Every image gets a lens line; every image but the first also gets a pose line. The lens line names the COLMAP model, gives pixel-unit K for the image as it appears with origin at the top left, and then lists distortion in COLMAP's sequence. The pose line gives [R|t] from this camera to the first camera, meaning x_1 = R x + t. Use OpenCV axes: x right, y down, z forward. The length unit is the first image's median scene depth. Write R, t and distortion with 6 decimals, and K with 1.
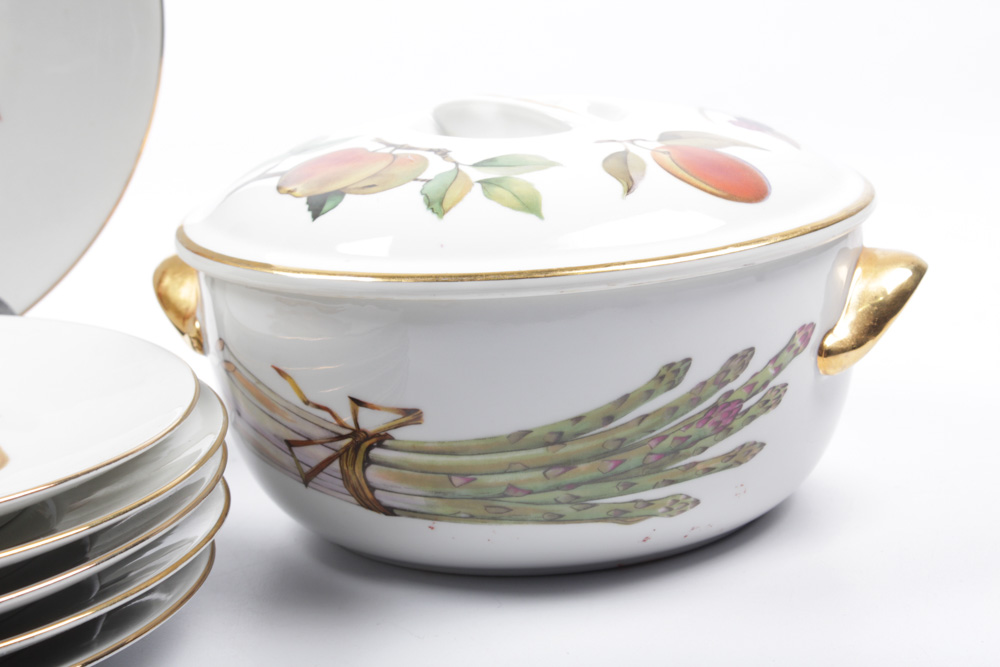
lens RADIAL K [[2376.9, 0, 498.5], [0, 2376.9, 328.3], [0, 0, 1]] dist [0.017668, 0.000000]
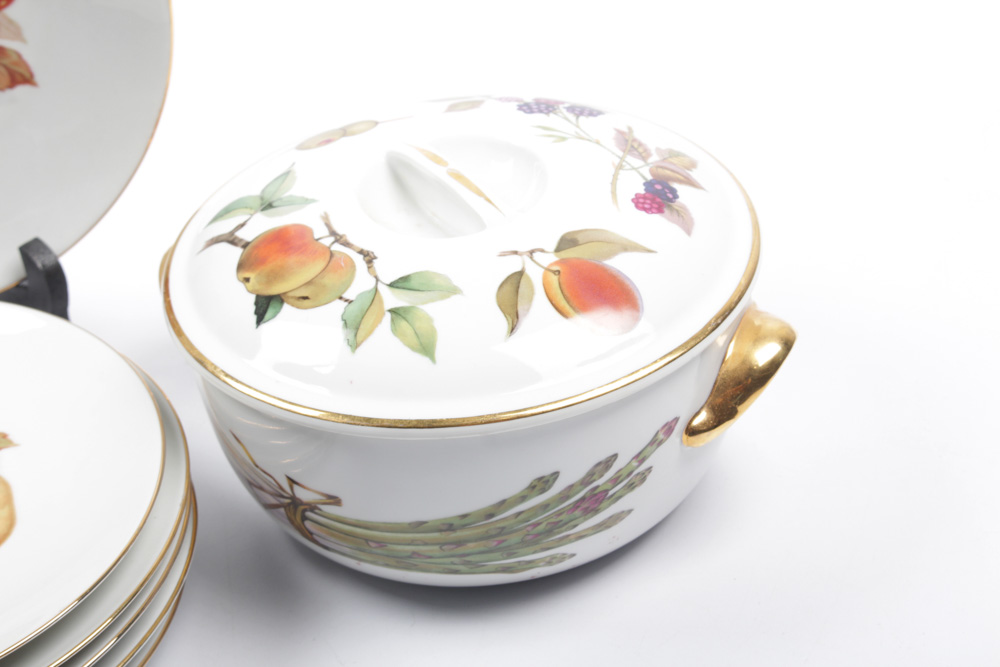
lens RADIAL K [[2376.9, 0, 500.0], [0, 2376.9, 338.8], [0, 0, 1]] dist [0.017668, 0.000000]
pose [[0.992327, 0.047958, -0.113963, 0.182933], [-0.003785, 0.933062, 0.359695, -0.477532], [0.123585, -0.356504, 0.926084, -0.097708]]
